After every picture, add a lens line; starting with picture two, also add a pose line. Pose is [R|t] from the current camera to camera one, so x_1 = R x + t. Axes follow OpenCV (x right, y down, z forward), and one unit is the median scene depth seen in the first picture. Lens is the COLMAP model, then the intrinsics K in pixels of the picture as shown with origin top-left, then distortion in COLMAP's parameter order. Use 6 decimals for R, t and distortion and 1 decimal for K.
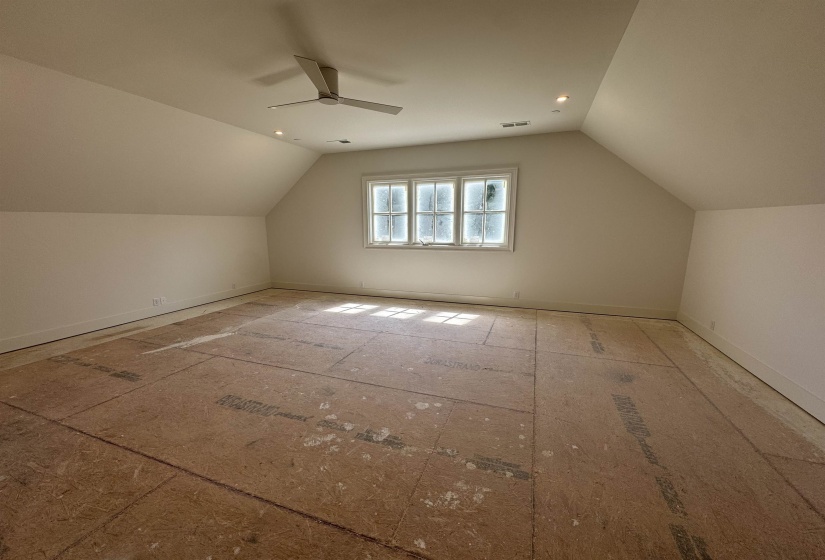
lens RADIAL K [[329.3, 0, 410.0], [0, 329.3, 285.4], [0, 0, 1]] dist [-0.004111, 0.000732]
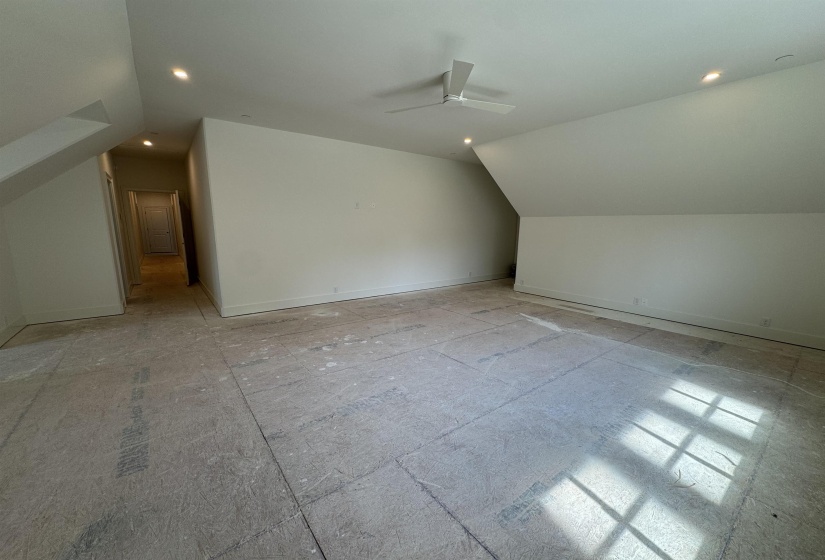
lens RADIAL K [[329.3, 0, 410.8], [0, 329.3, 281.6], [0, 0, 1]] dist [-0.004111, 0.000732]
pose [[-0.525174, 0.143143, -0.838870, 0.545431], [-0.165798, 0.949651, 0.265844, -0.197433], [0.834688, 0.278697, -0.474999, 1.082213]]
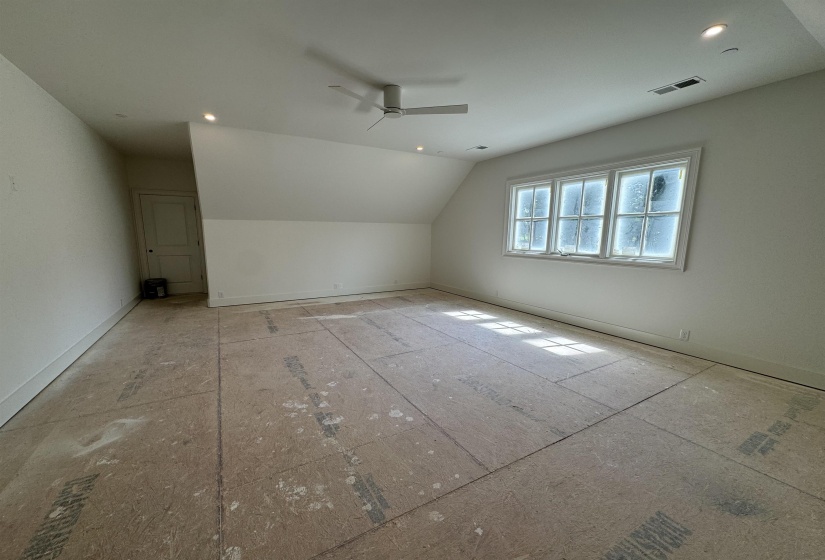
lens RADIAL K [[329.3, 0, 411.9], [0, 329.3, 283.1], [0, 0, 1]] dist [-0.004111, 0.000732]
pose [[0.778013, 0.104048, -0.619572, 0.383185], [-0.126600, 0.991925, 0.007604, -0.014479], [0.615360, 0.072522, 0.784903, 0.154297]]
